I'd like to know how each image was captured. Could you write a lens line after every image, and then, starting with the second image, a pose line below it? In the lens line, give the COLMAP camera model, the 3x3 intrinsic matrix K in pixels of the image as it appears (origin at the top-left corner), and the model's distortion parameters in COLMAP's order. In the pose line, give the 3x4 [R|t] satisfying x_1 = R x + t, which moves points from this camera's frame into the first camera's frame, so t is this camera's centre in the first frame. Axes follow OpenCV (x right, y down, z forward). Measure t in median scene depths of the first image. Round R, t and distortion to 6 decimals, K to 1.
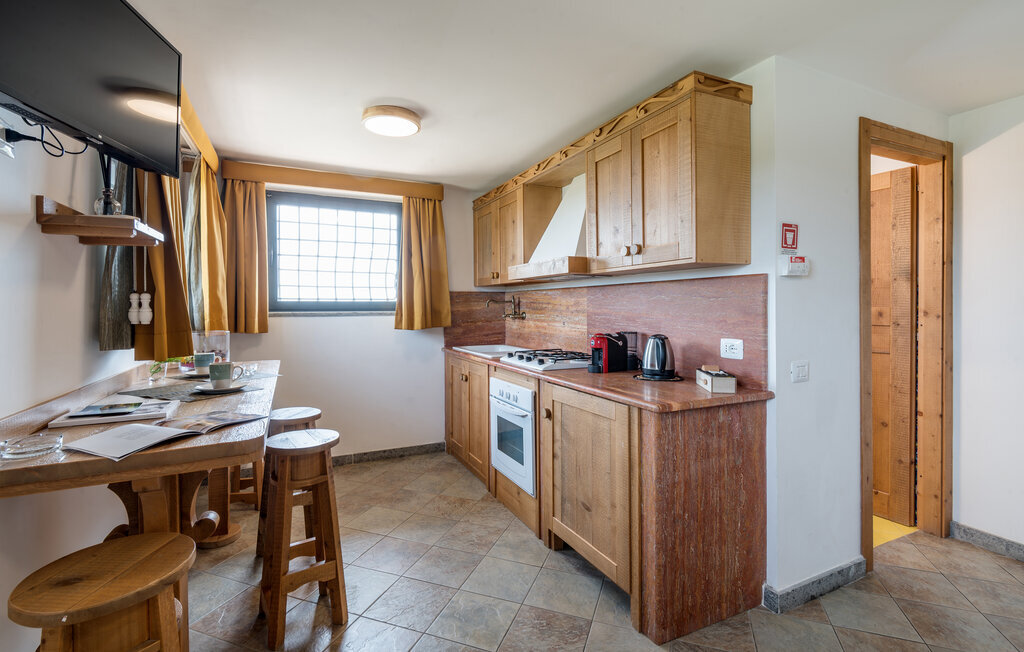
lens RADIAL K [[465.8, 0, 512.7], [0, 465.8, 308.4], [0, 0, 1]] dist [0.001567, 0.000280]
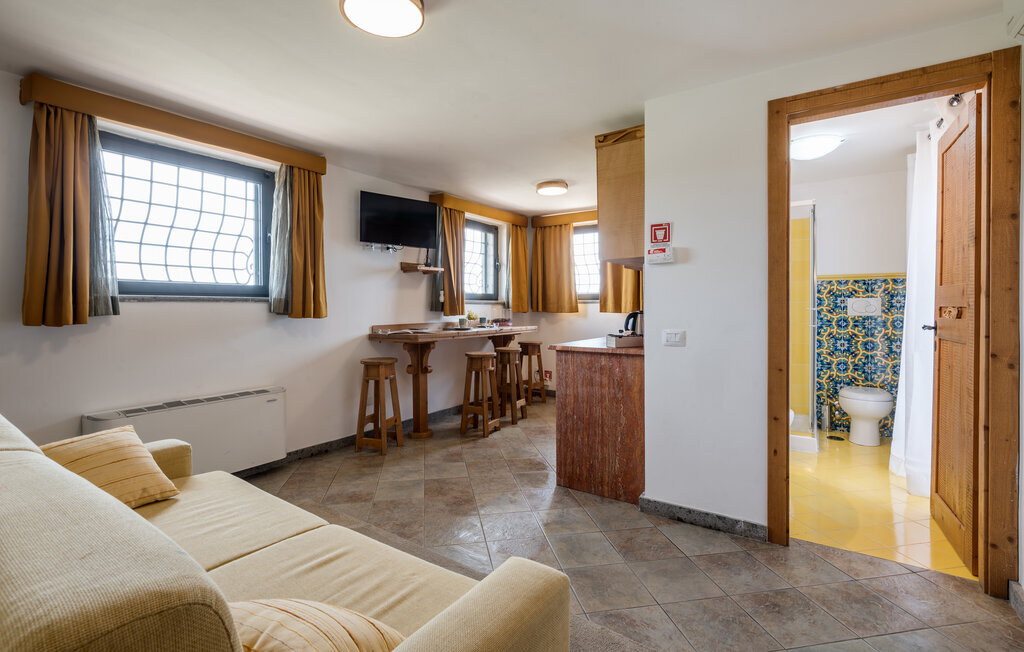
lens RADIAL K [[465.8, 0, 512.7], [0, 465.8, 308.4], [0, 0, 1]] dist [0.001567, 0.000280]
pose [[0.509106, 0.004047, -0.860695, 1.559116], [-0.001630, 0.999992, 0.003738, 0.053868], [0.860703, -0.000500, 0.509108, -0.020975]]
